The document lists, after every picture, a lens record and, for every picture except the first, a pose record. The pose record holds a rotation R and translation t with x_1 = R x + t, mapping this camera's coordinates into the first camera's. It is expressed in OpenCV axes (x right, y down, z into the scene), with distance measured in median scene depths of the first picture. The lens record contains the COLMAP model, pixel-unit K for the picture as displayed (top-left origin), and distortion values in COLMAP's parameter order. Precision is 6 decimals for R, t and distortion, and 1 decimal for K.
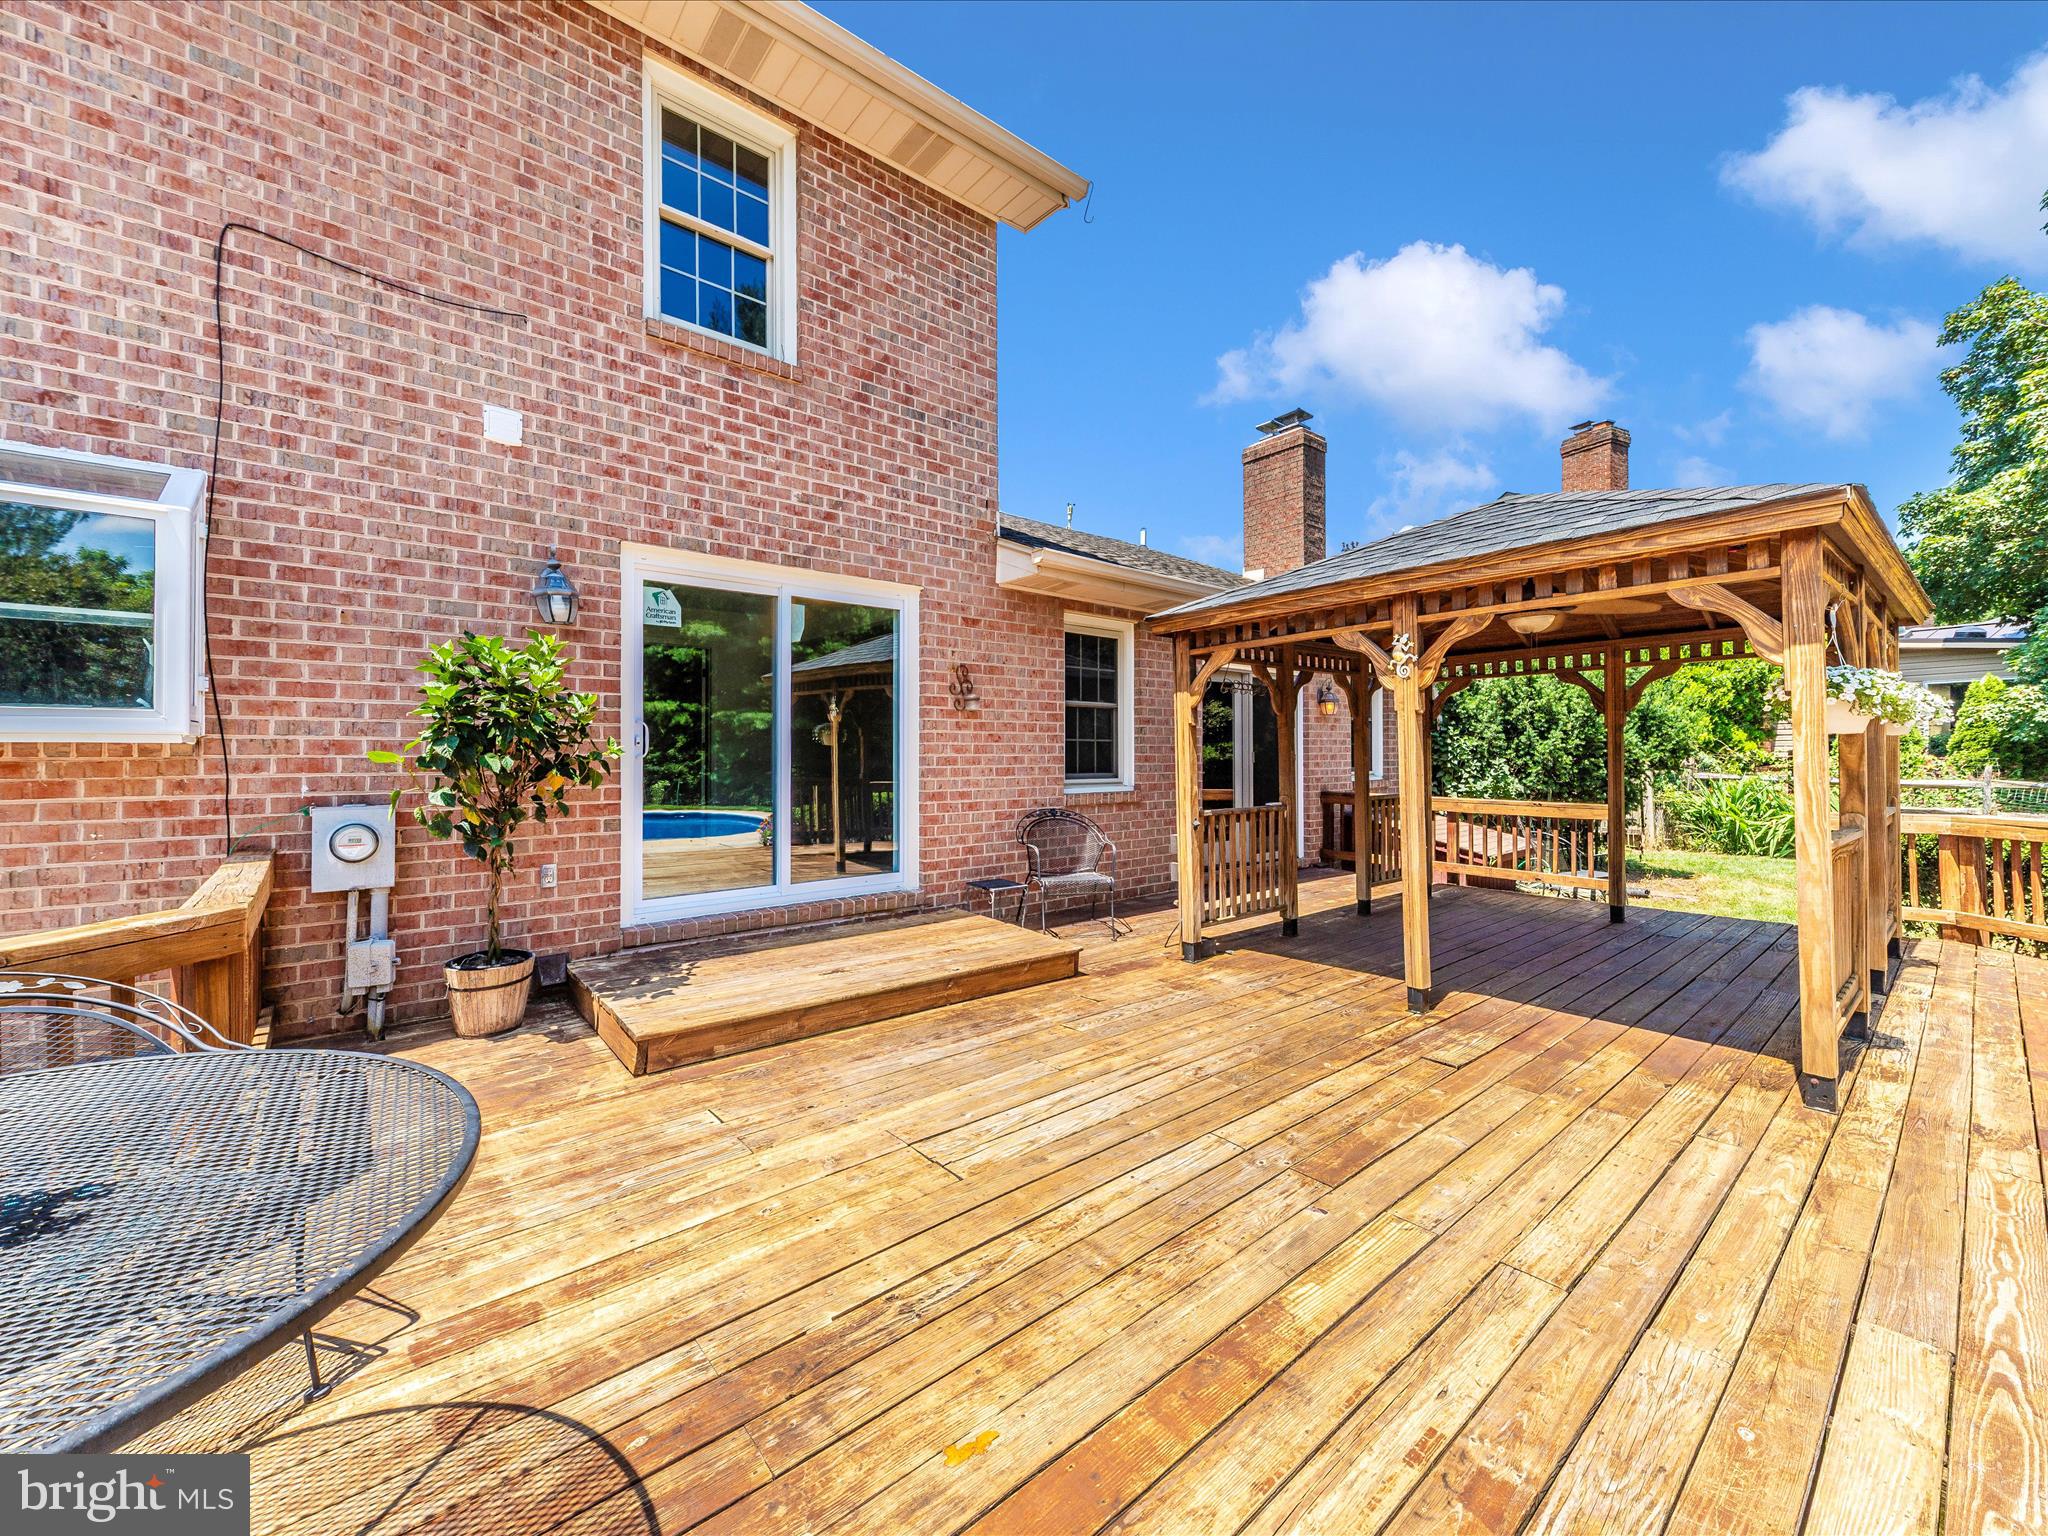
lens RADIAL K [[844.3, 0, 1021.8], [0, 844.3, 764.1], [0, 0, 1]] dist [0.010983, -0.000453]
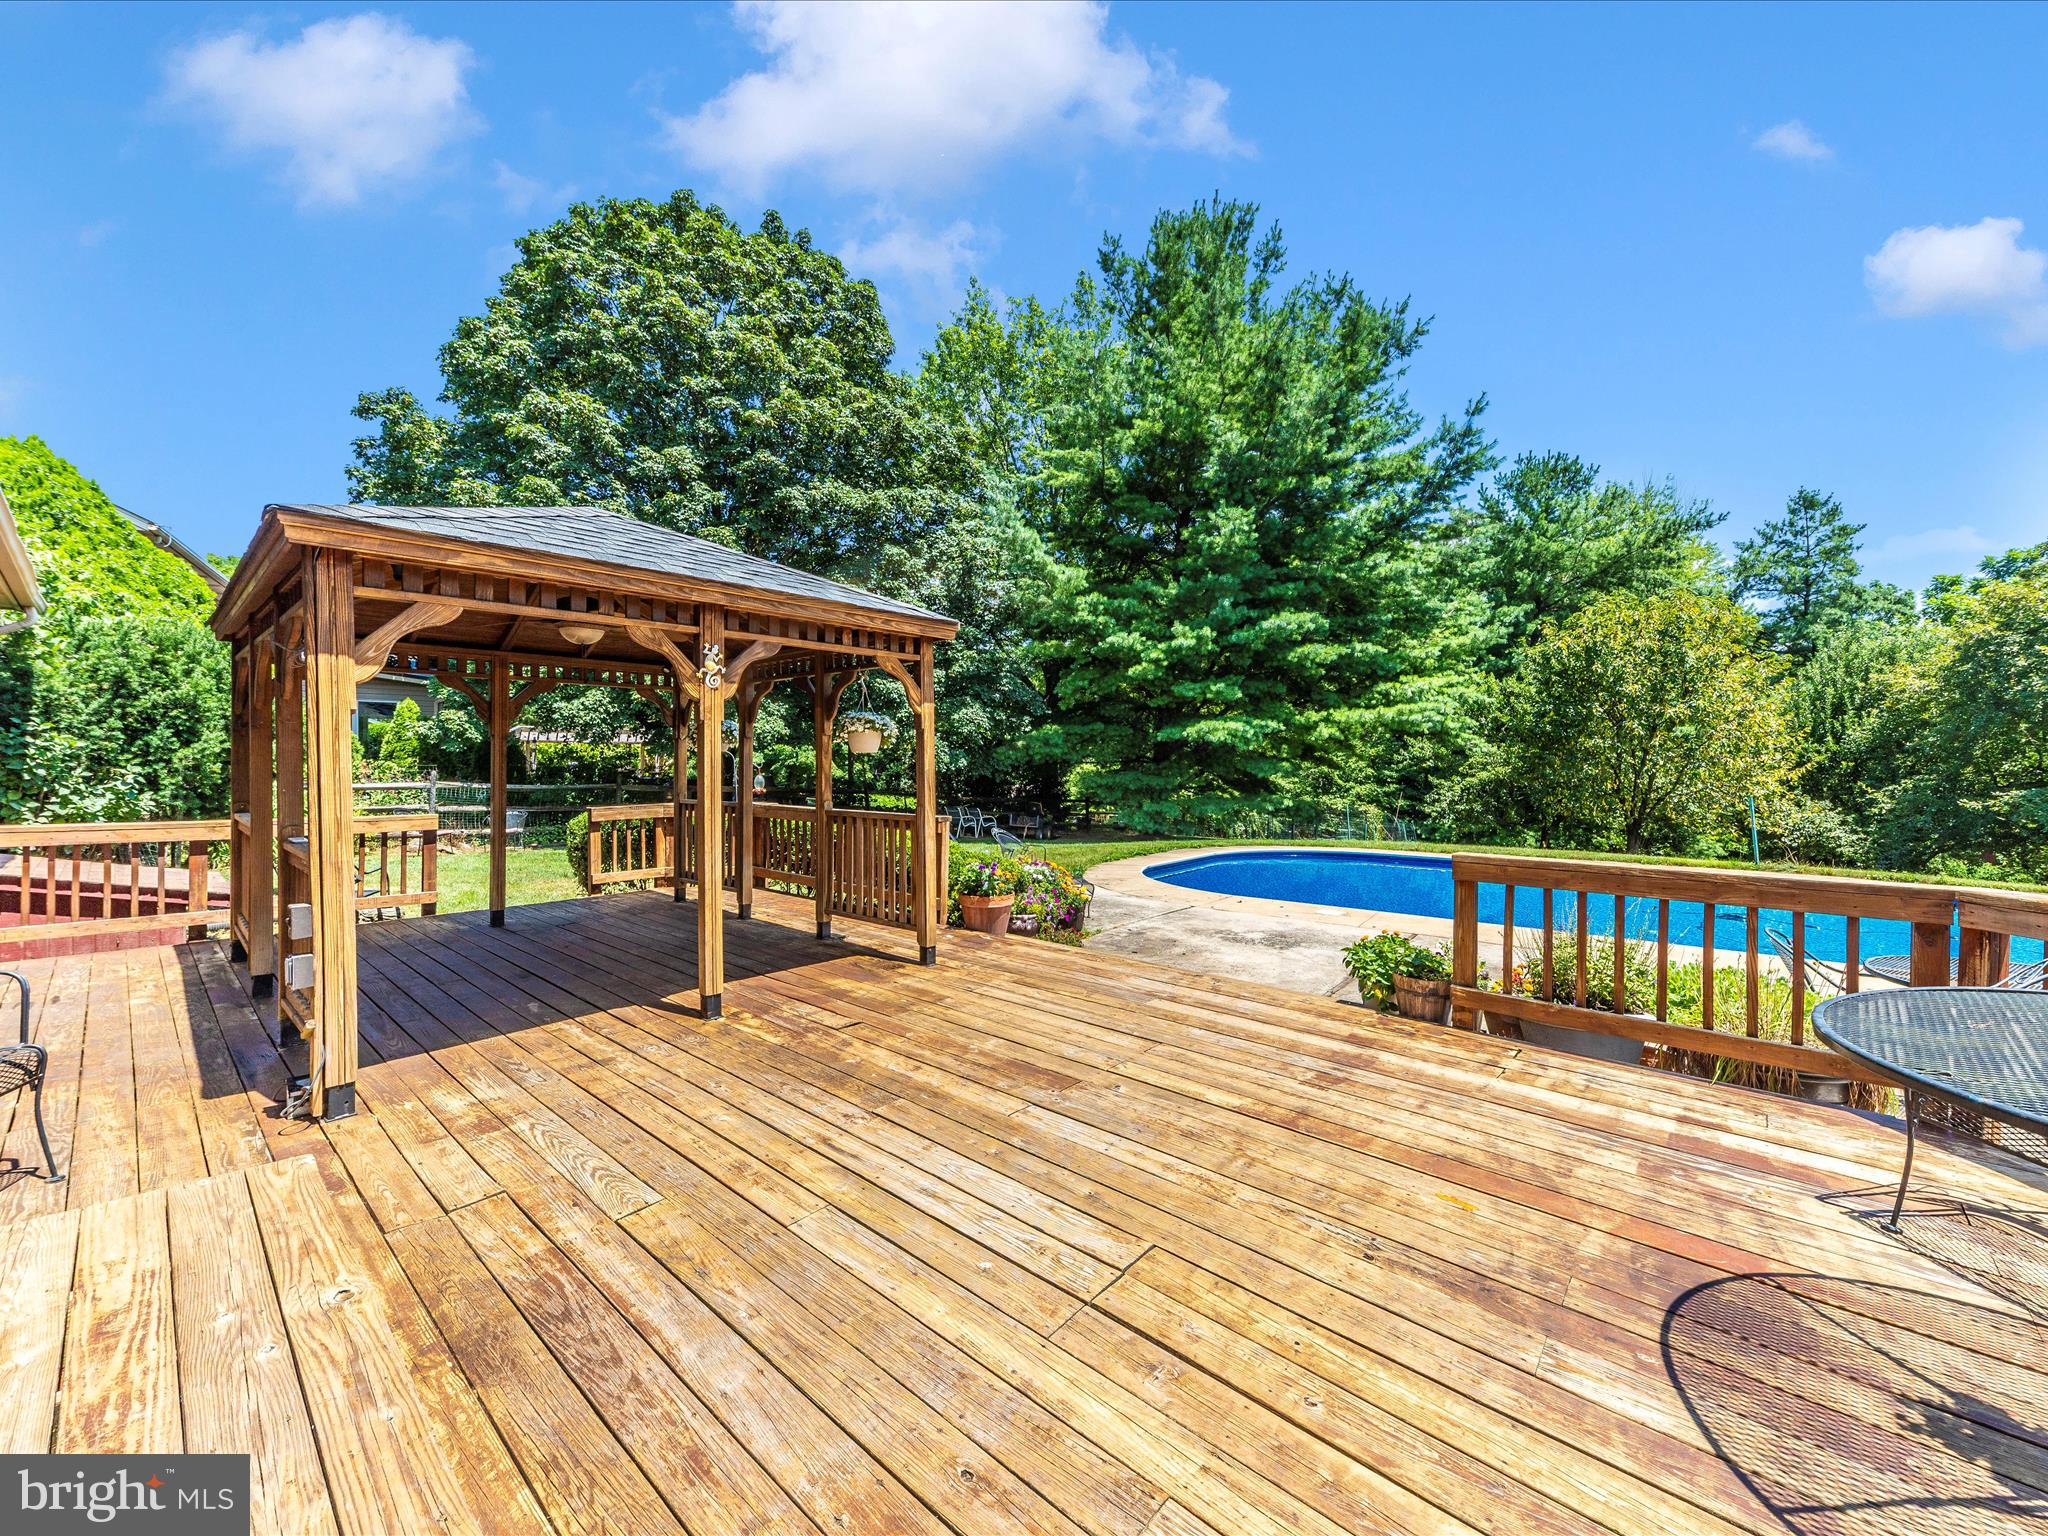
lens RADIAL K [[807.5, 0, 1021.8], [0, 807.5, 764.0], [0, 0, 1]] dist [0.008255, -0.001978]
pose [[-0.165861, -0.000200, 0.986149, -0.668974], [0.006426, 0.999979, 0.001284, -0.013161], [-0.986128, 0.006550, -0.165857, 0.961196]]
